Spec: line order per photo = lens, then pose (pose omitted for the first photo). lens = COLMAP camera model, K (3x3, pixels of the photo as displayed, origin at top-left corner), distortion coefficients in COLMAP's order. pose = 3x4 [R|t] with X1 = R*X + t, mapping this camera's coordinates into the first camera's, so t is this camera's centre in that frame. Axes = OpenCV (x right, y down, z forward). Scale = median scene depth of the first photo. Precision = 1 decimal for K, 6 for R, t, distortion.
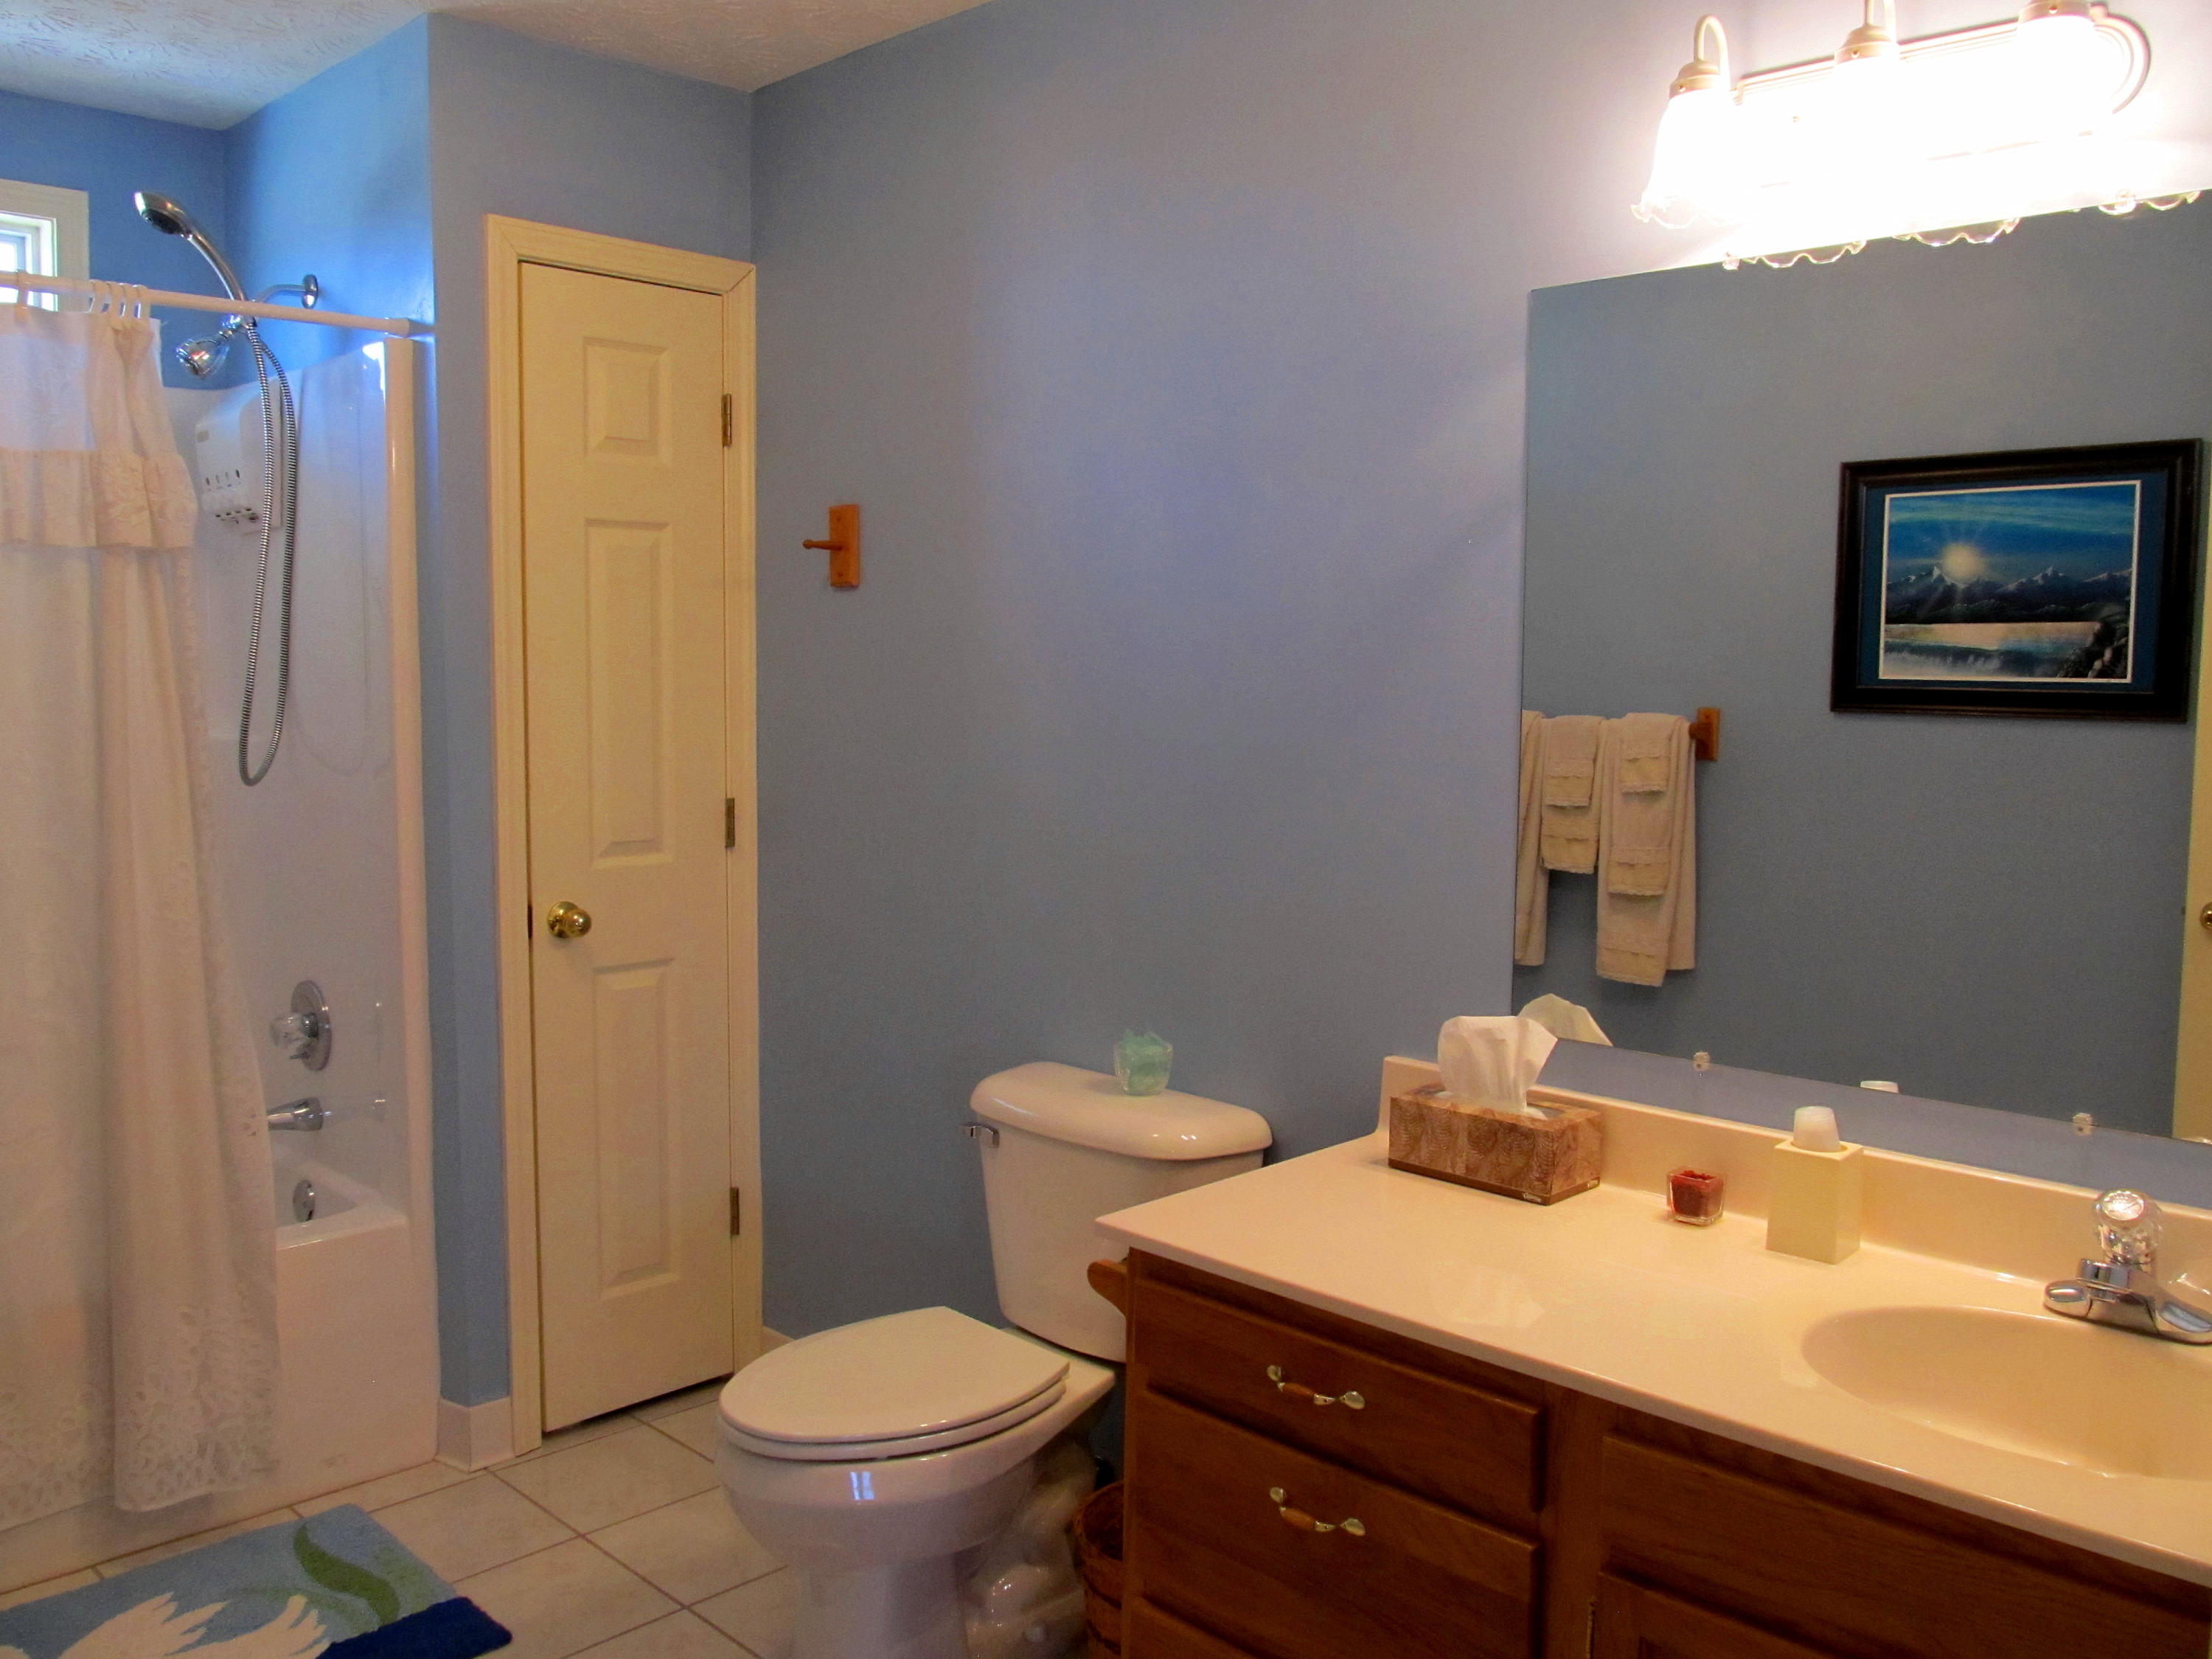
lens RADIAL K [[1799.0, 0, 1097.4], [0, 1799.0, 831.3], [0, 0, 1]] dist [-0.074306, 0.033159]
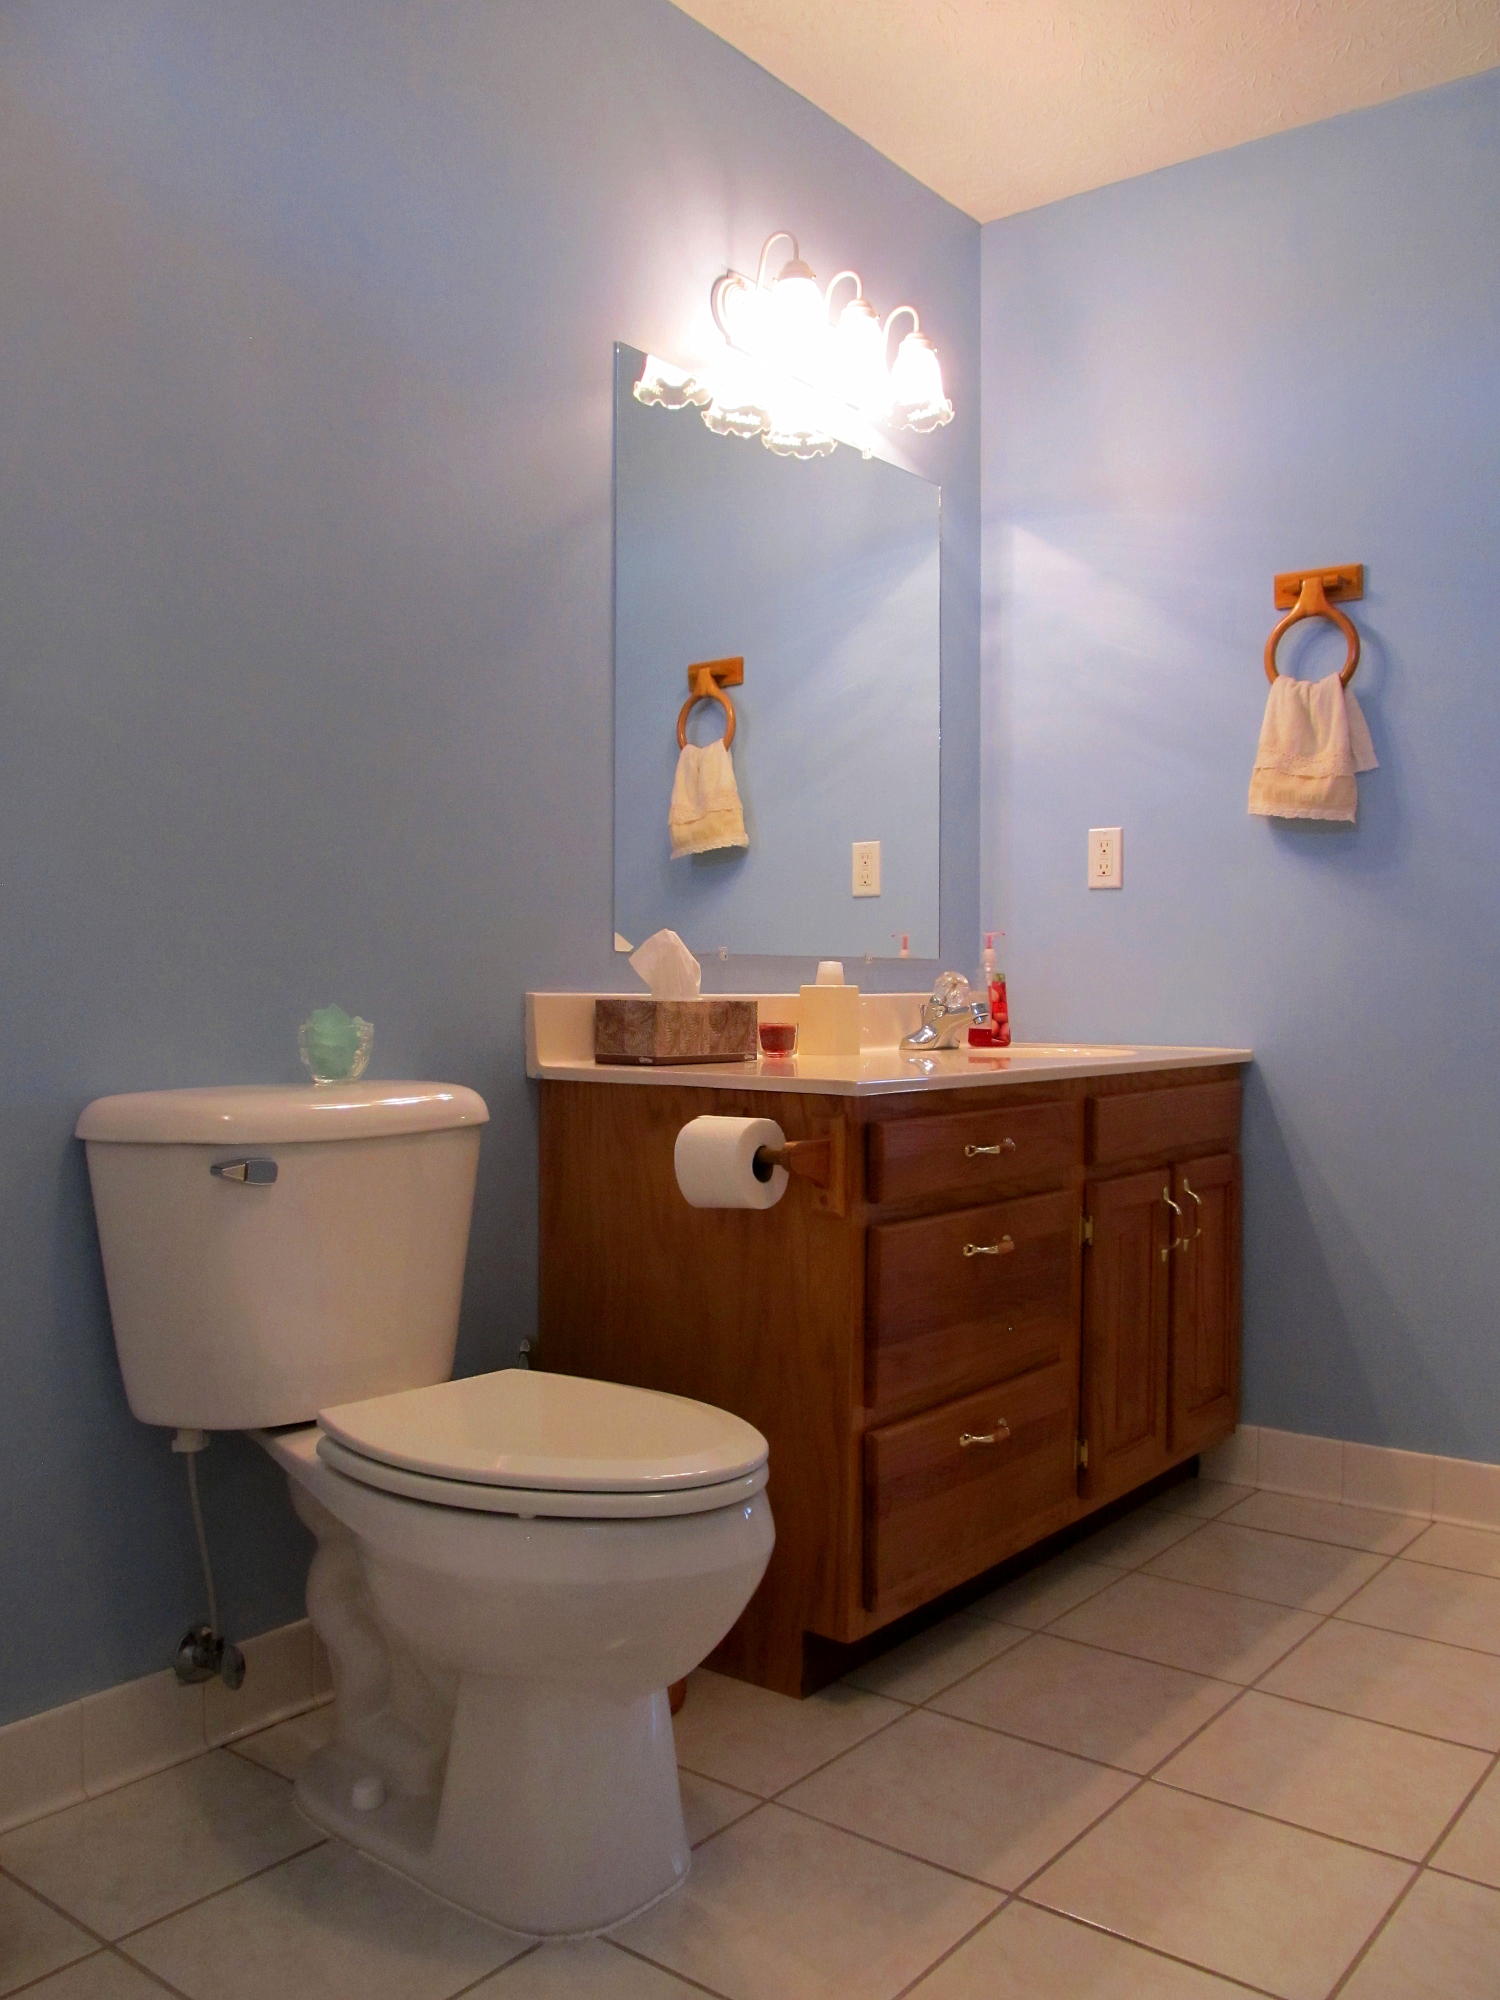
lens RADIAL K [[1626.6, 0, 741.7], [0, 1626.6, 1002.0], [0, 0, 1]] dist [-0.074306, 0.033159]
pose [[-0.097364, -0.016634, 0.995110, -0.915428], [0.096028, 0.995038, 0.026028, 0.134496], [-0.990605, 0.098093, -0.095284, 1.110318]]
